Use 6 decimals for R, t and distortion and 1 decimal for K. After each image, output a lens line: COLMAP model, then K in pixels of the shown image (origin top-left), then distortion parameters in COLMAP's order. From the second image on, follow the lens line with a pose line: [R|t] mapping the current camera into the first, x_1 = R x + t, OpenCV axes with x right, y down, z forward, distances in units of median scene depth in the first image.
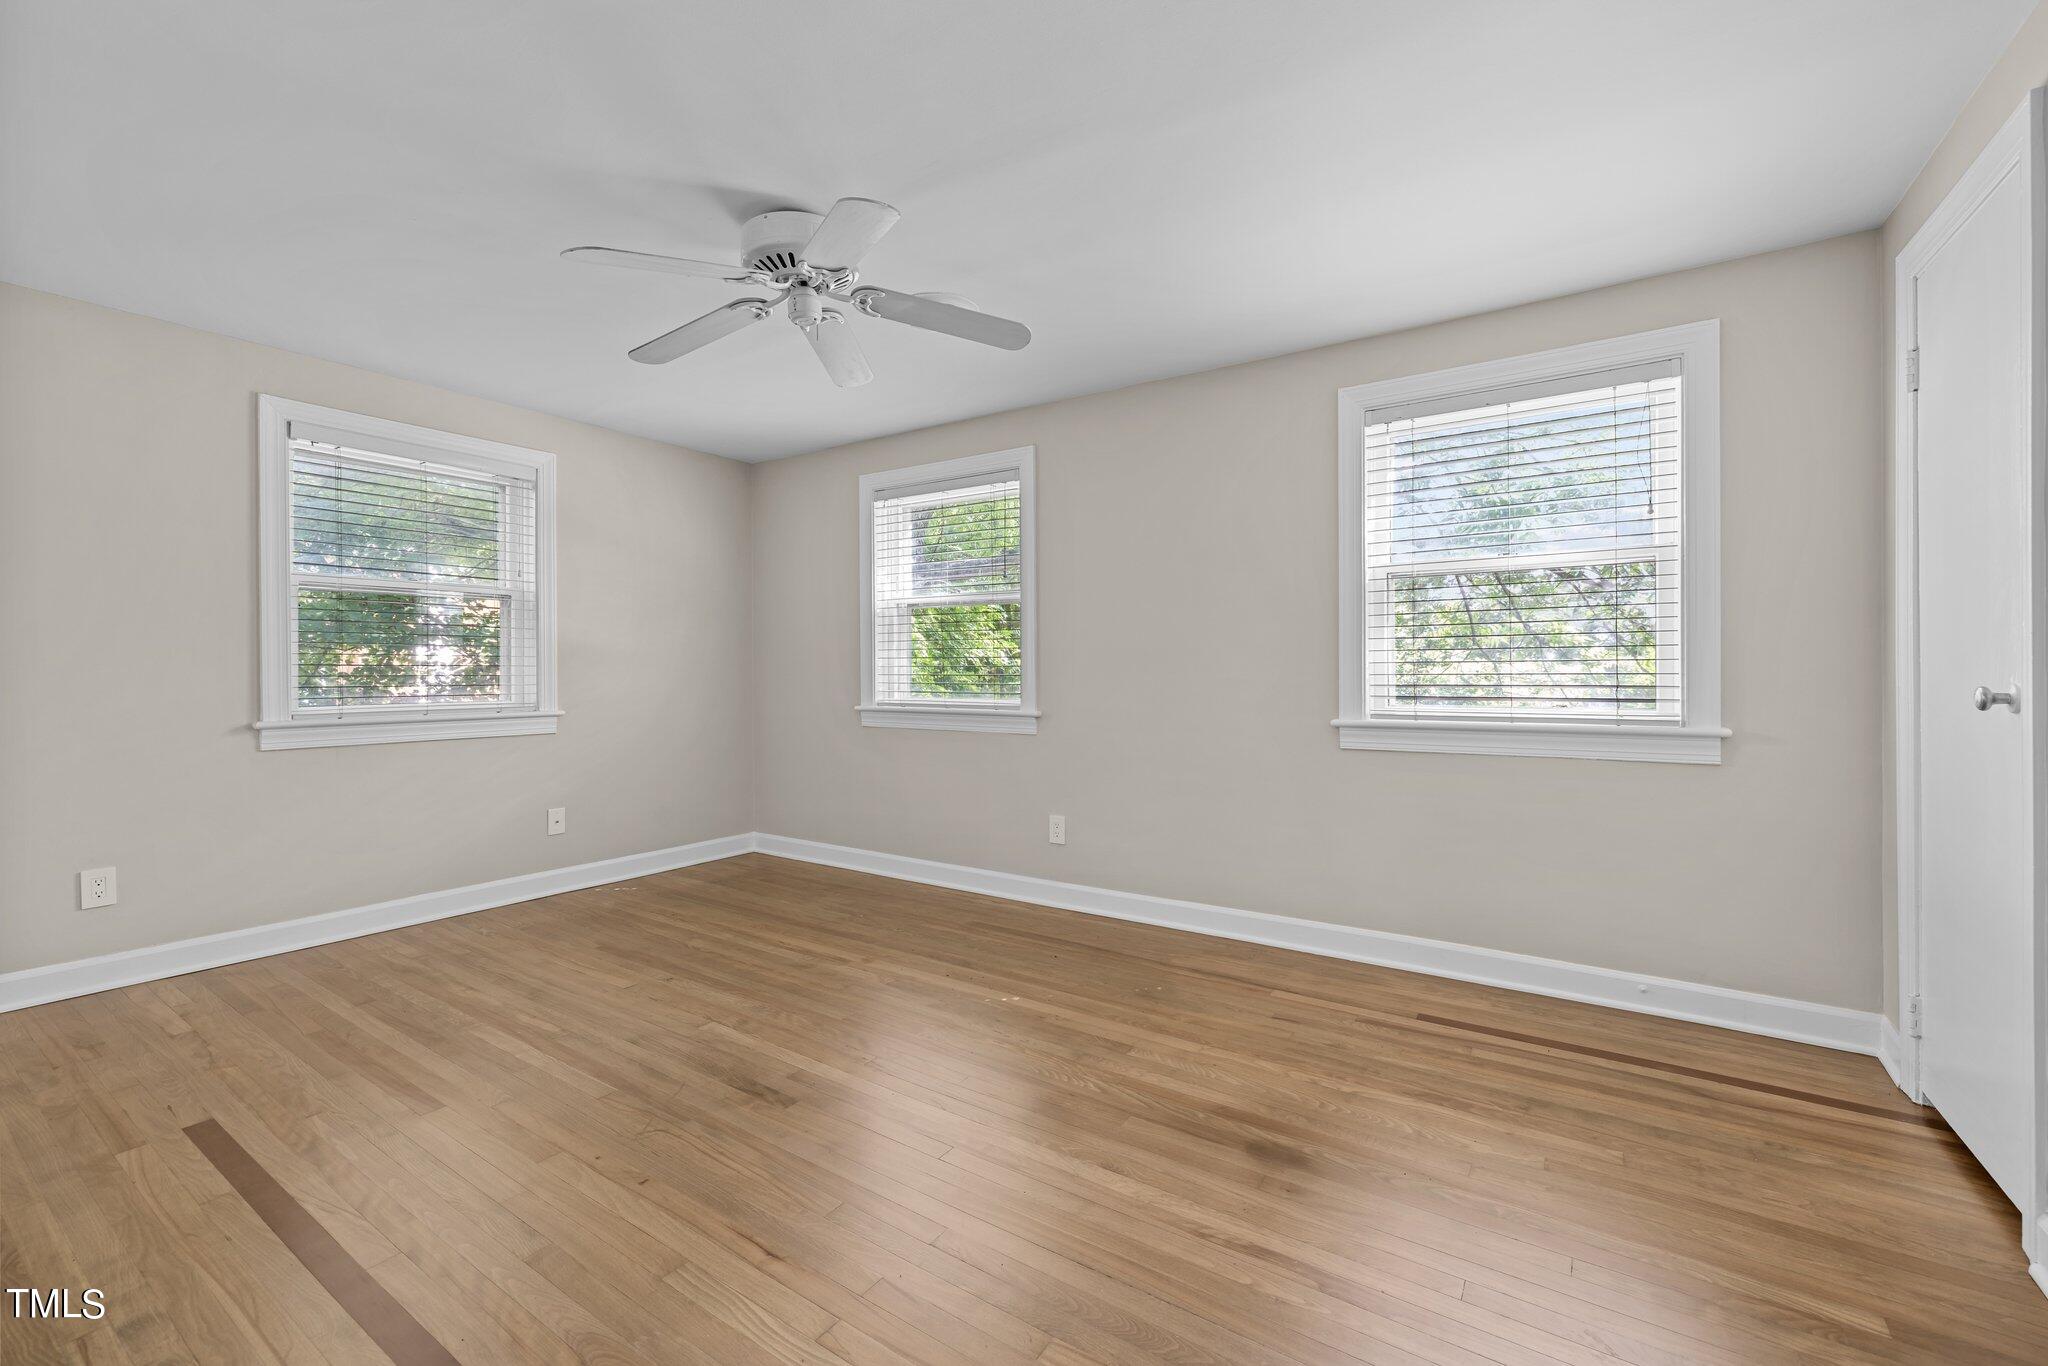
lens RADIAL K [[878.1, 0, 1014.4], [0, 878.1, 682.5], [0, 0, 1]] dist [-0.000316, 0.000414]
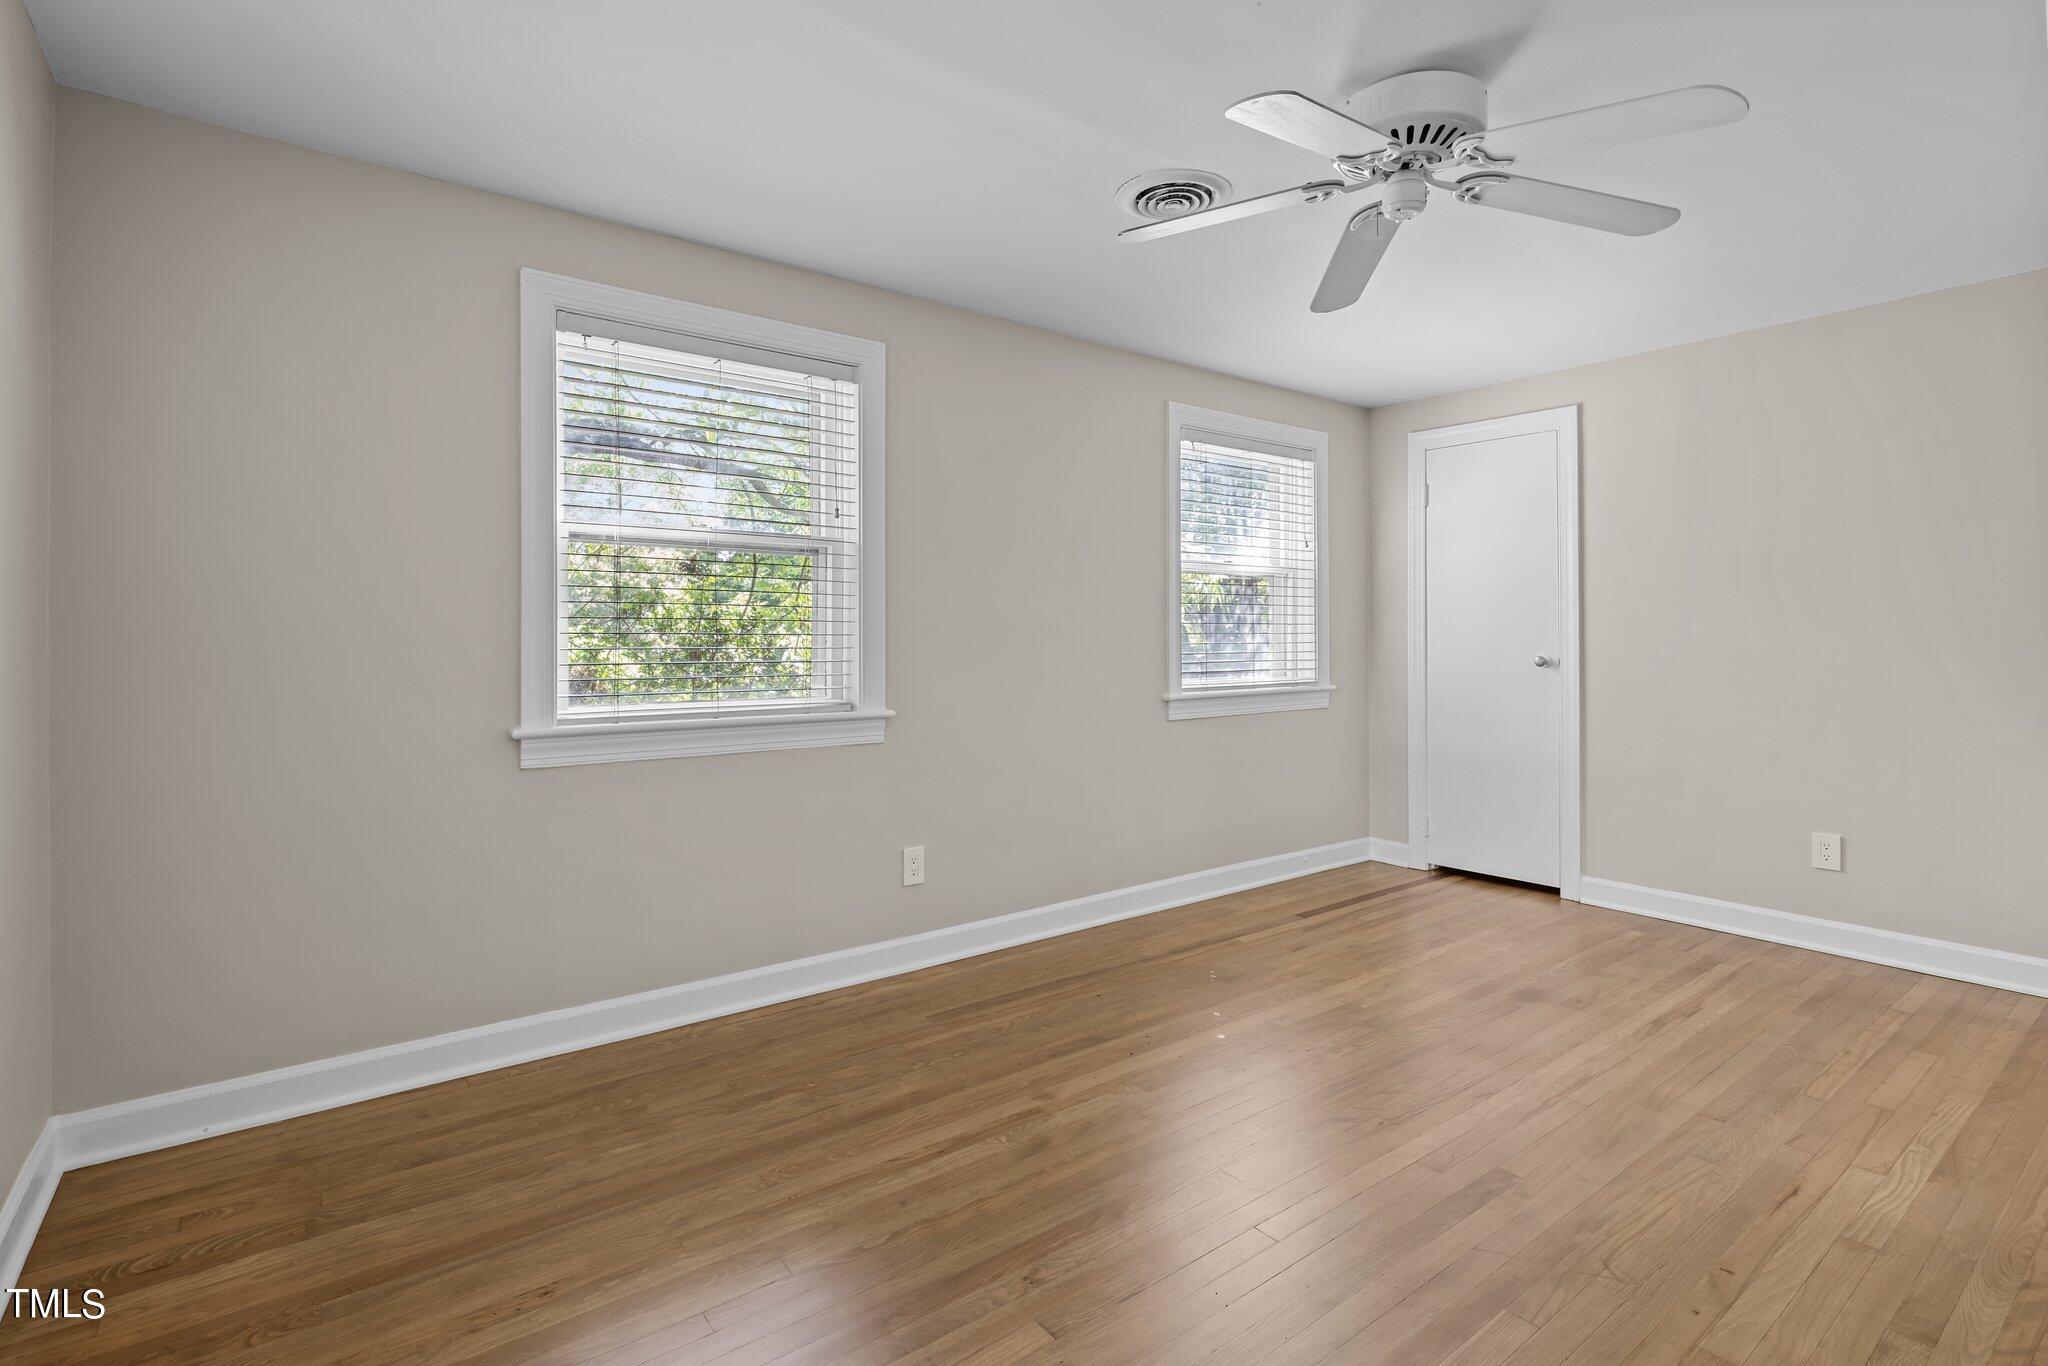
lens RADIAL K [[954.3, 0, 1016.0], [0, 954.3, 665.5], [0, 0, 1]] dist [-0.019962, -0.000822]
pose [[0.317615, -0.005256, 0.948205, -0.824177], [0.034001, 0.999405, -0.005849, 0.005570], [-0.947610, 0.034098, 0.317604, 0.781438]]
